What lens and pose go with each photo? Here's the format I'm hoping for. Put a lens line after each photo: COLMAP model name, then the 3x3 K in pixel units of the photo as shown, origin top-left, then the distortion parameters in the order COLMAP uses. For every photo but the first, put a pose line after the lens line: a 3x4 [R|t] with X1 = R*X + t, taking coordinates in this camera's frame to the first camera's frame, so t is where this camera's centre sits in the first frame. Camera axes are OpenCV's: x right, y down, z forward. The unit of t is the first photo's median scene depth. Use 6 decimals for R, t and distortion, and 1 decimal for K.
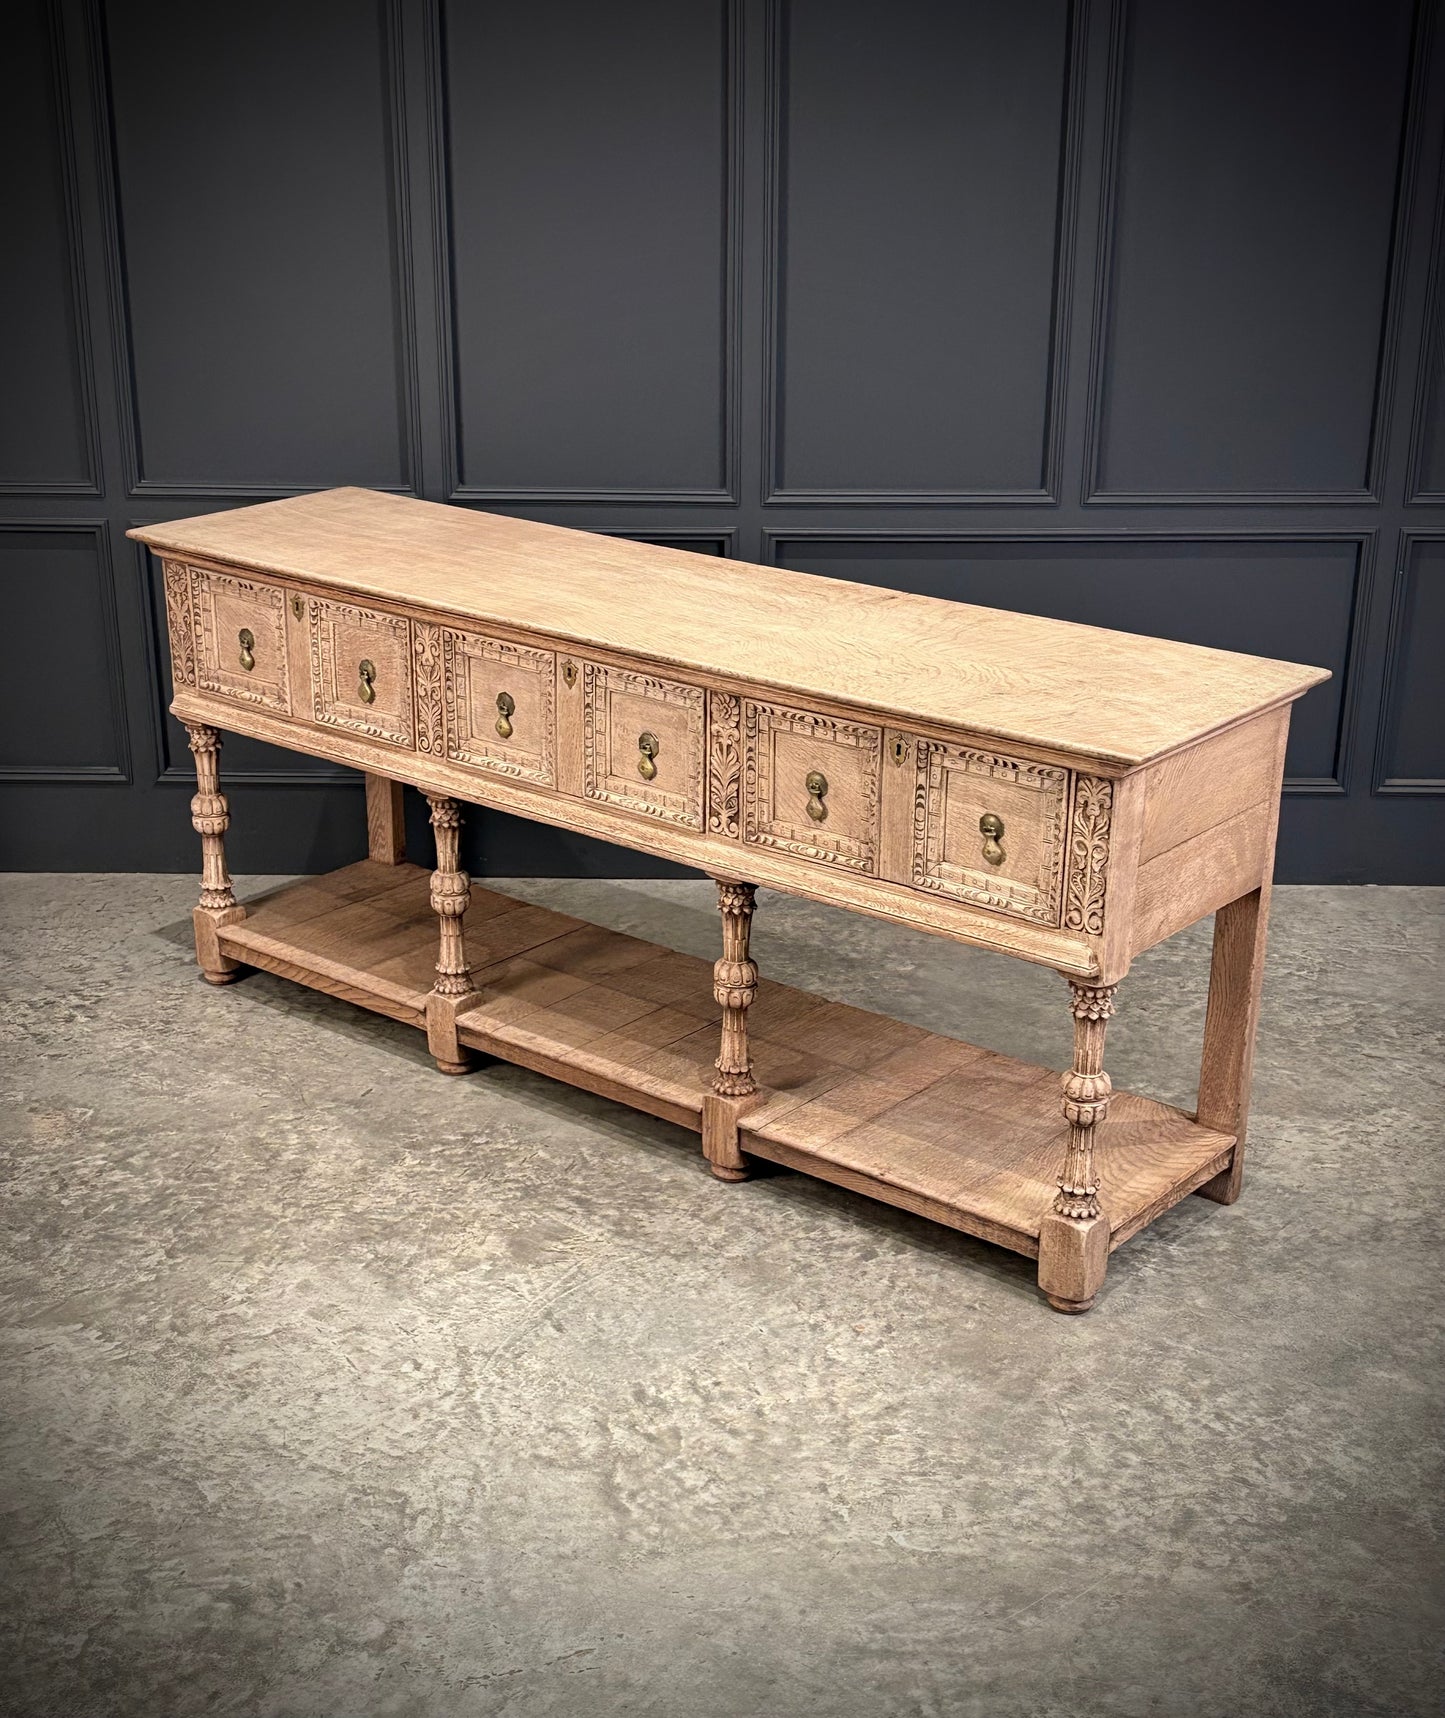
lens RADIAL K [[2360.0, 0, 701.9], [0, 2360.0, 913.0], [0, 0, 1]] dist [0.246772, -0.935720]
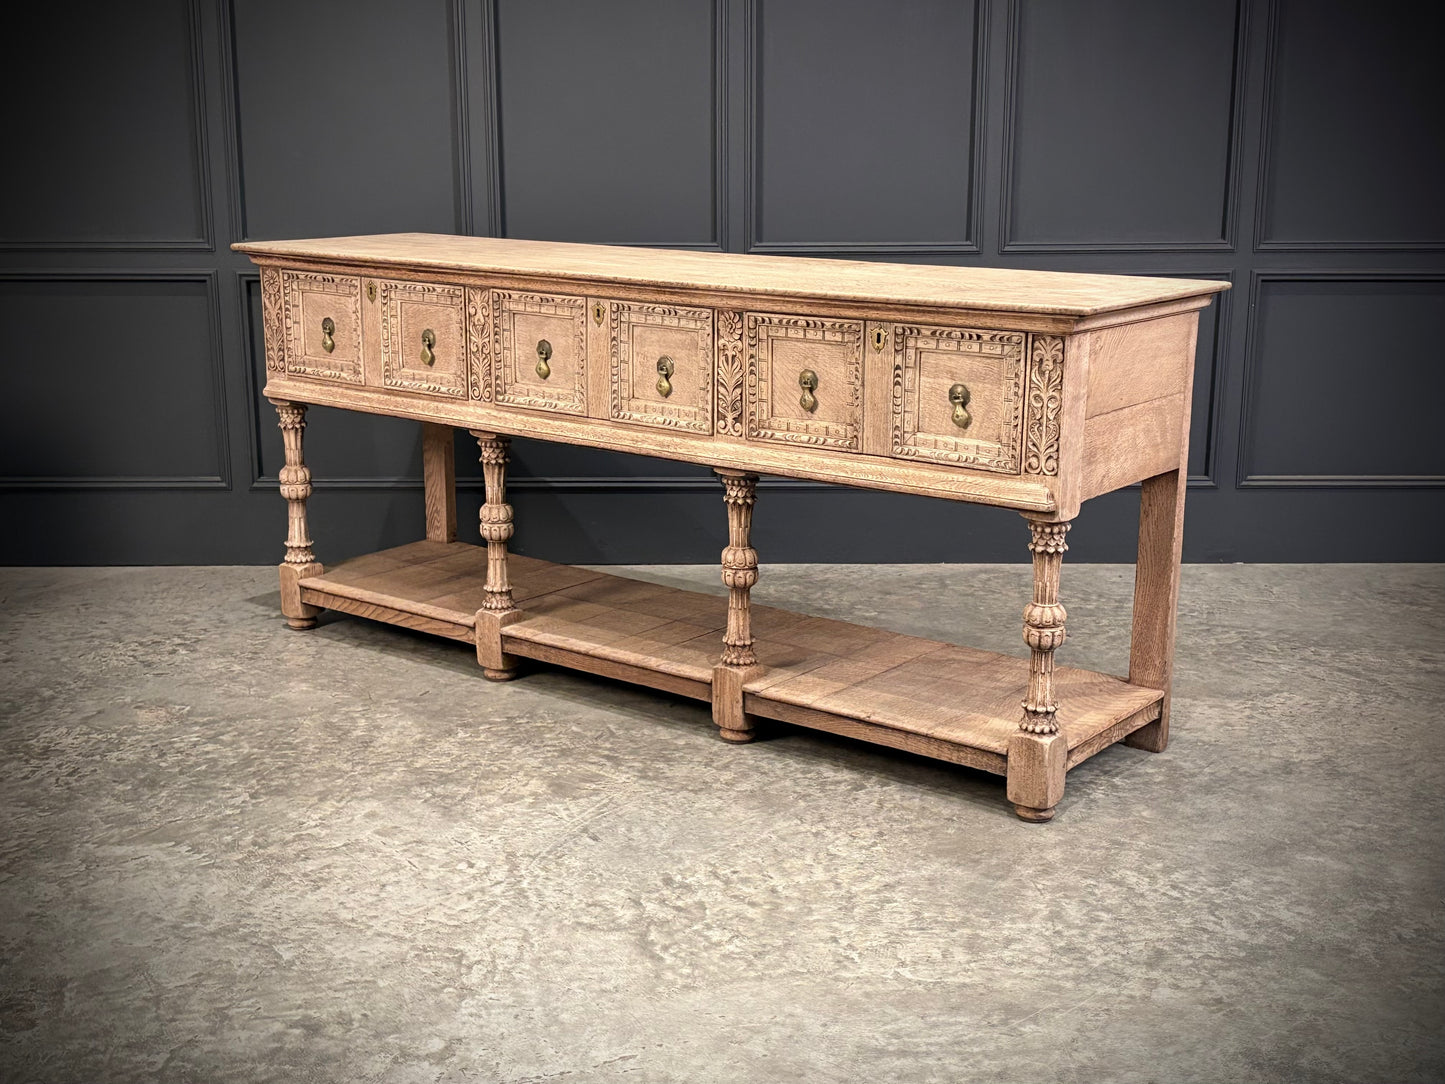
lens RADIAL K [[1783.1, 0, 729.7], [0, 1783.1, 547.7], [0, 0, 1]] dist [0.237878, -0.851080]
pose [[0.999378, -0.009143, 0.034062, -0.022812], [0.013710, 0.990562, -0.136379, 0.152216], [-0.032493, 0.136761, 0.990071, 0.118392]]
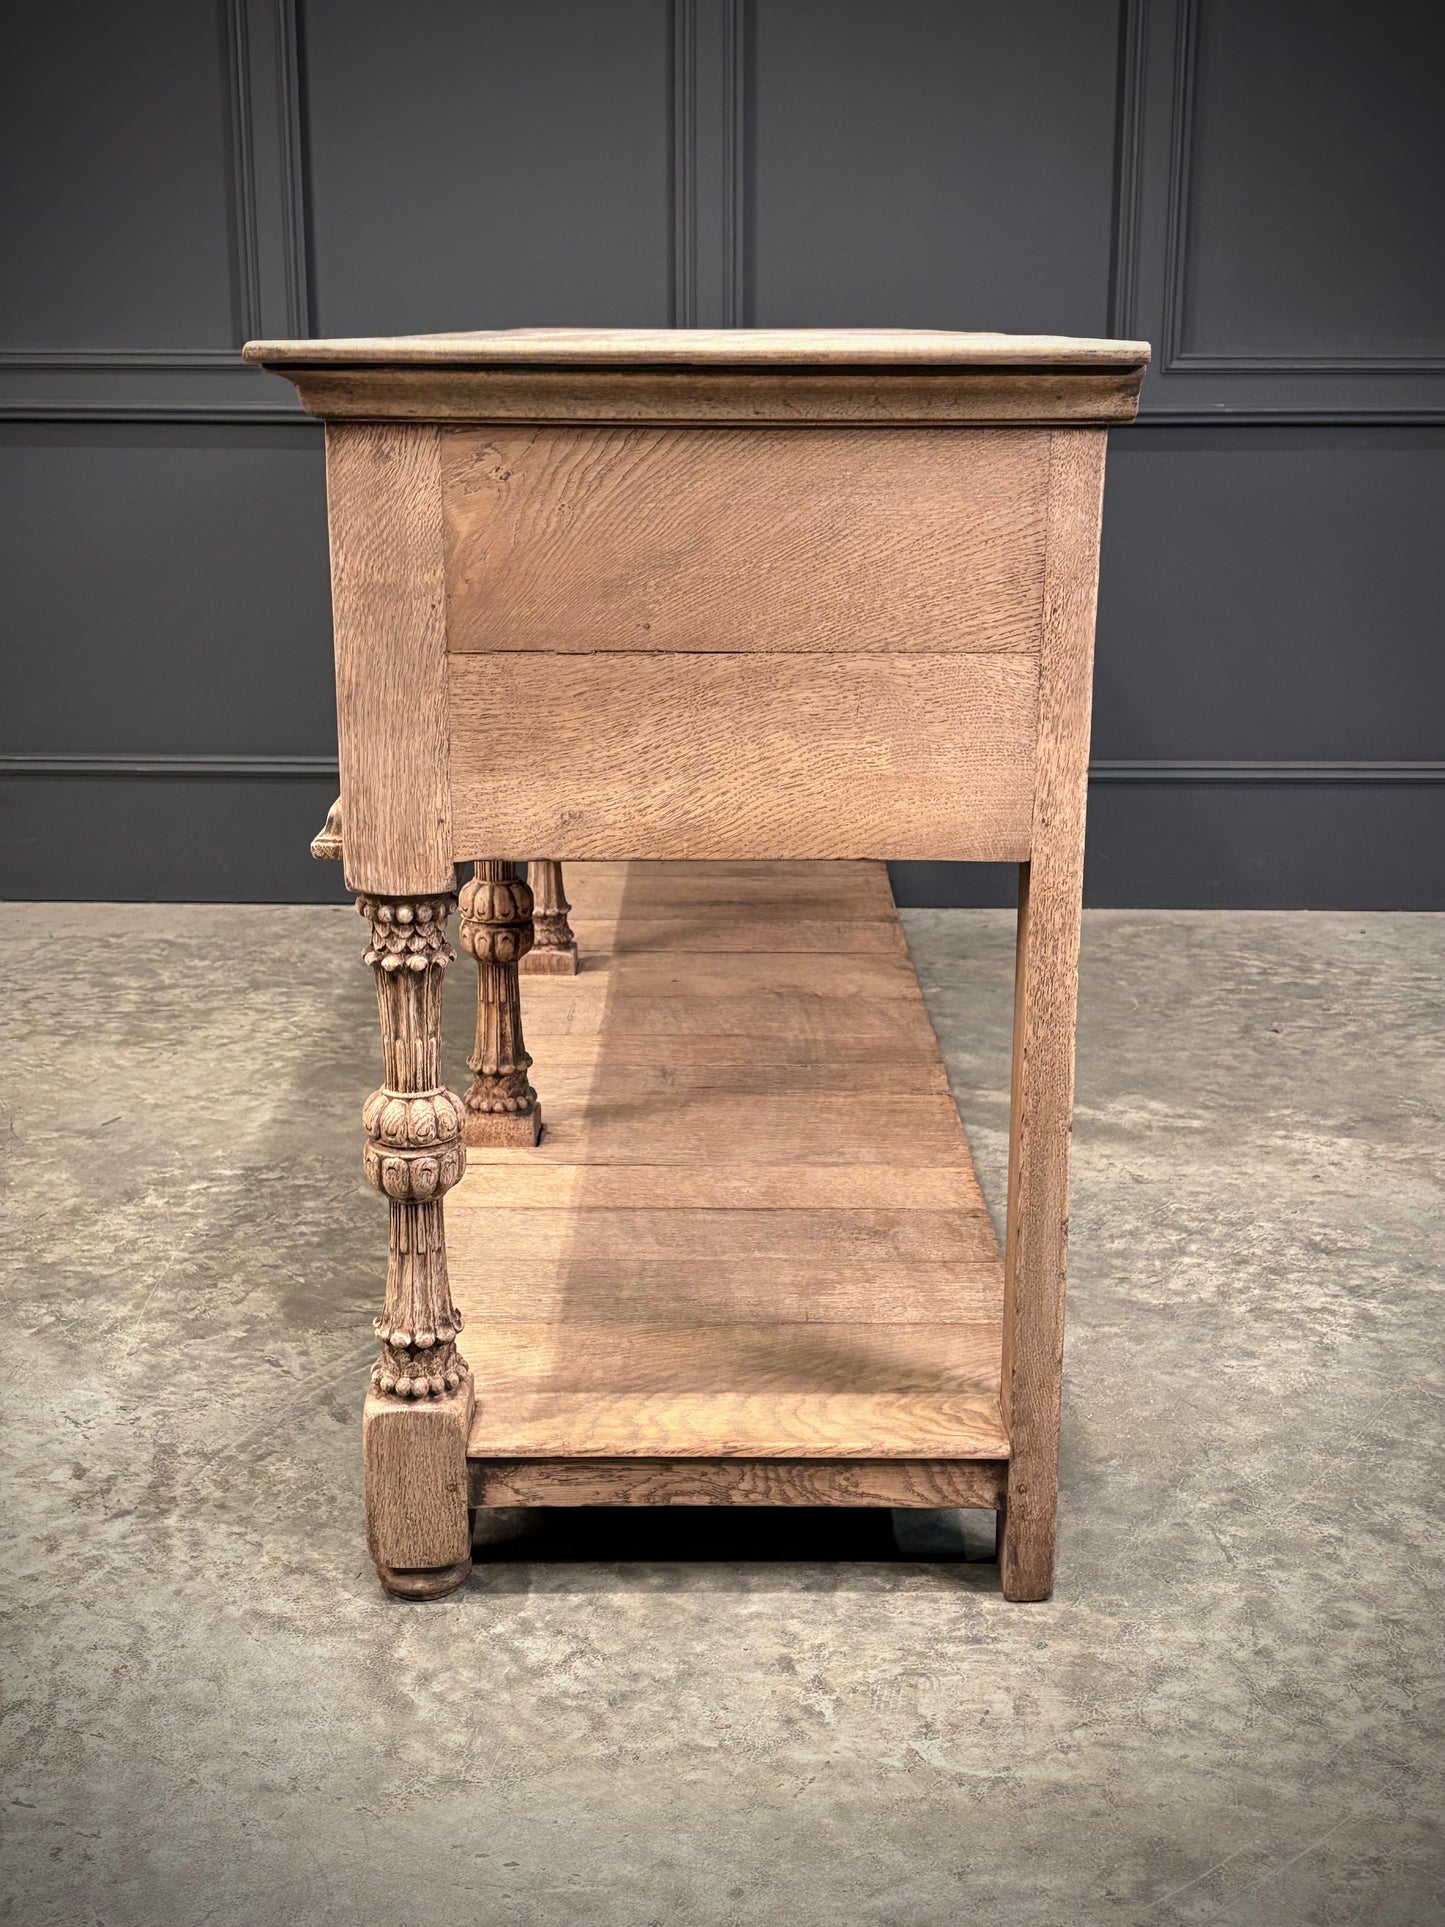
lens RADIAL K [[2376.7, 0, 722.5], [0, 2376.7, 963.5], [0, 0, 1]] dist [0.189834, -0.673647]
pose [[0.999996, -0.000220, 0.002750, 0.030950], [0.000541, 0.993105, -0.117230, 0.131209], [-0.002705, 0.117231, 0.993101, 0.398474]]
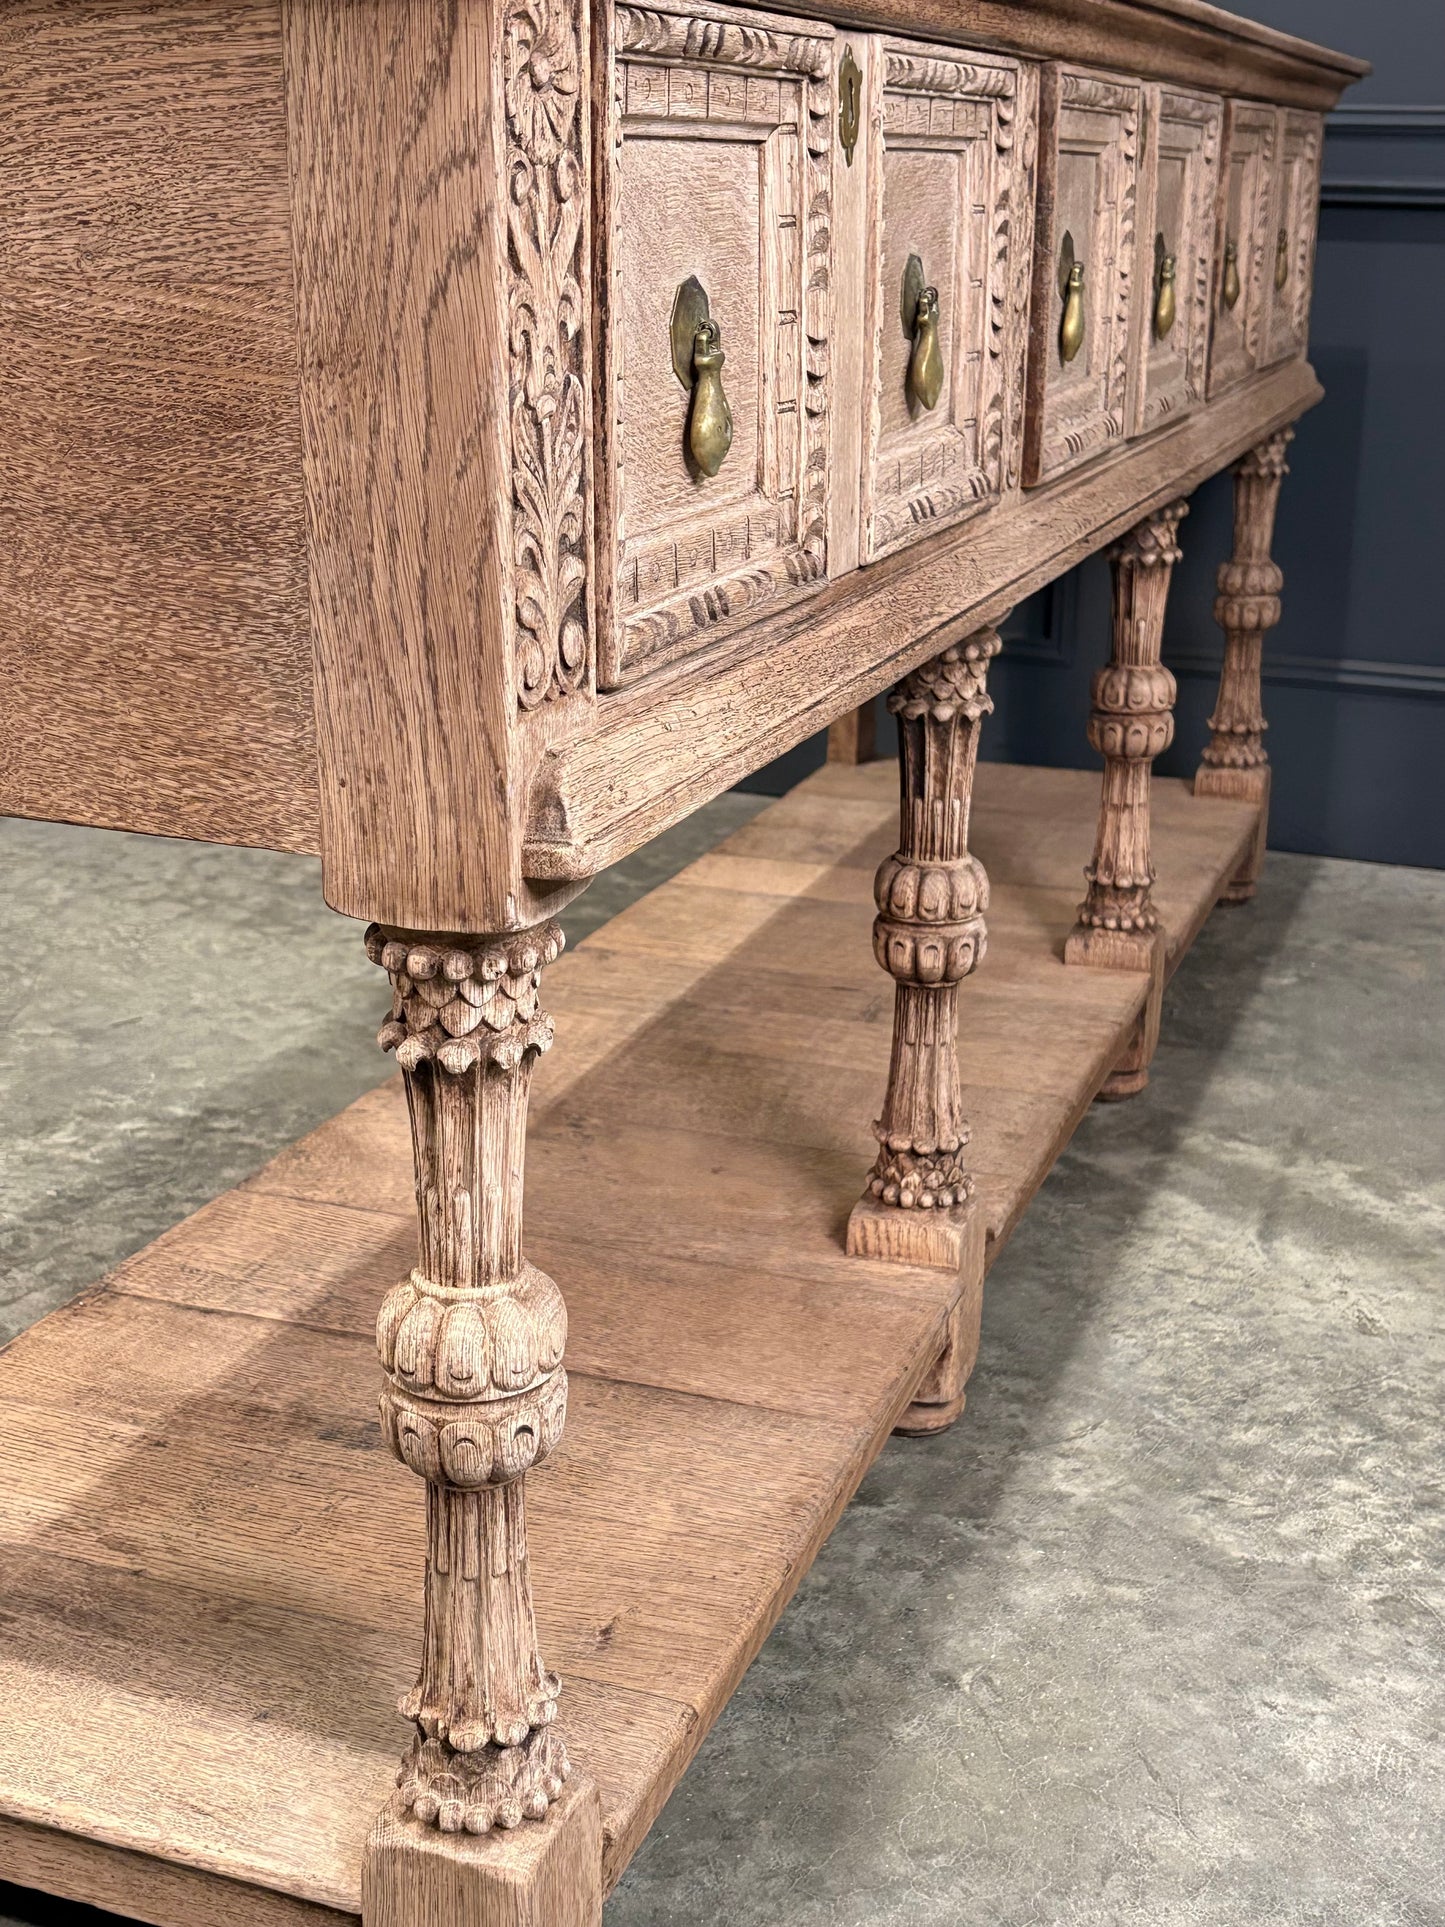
lens RADIAL K [[2391.7, 0, 722.5], [0, 2391.7, 963.5], [0, 0, 1]] dist [0.194919, -0.700099]
pose [[0.940236, 0.125716, -0.316467, 0.184304], [-0.144552, 0.988818, -0.036662, 0.075157], [0.308320, 0.080217, 0.947895, 0.625711]]
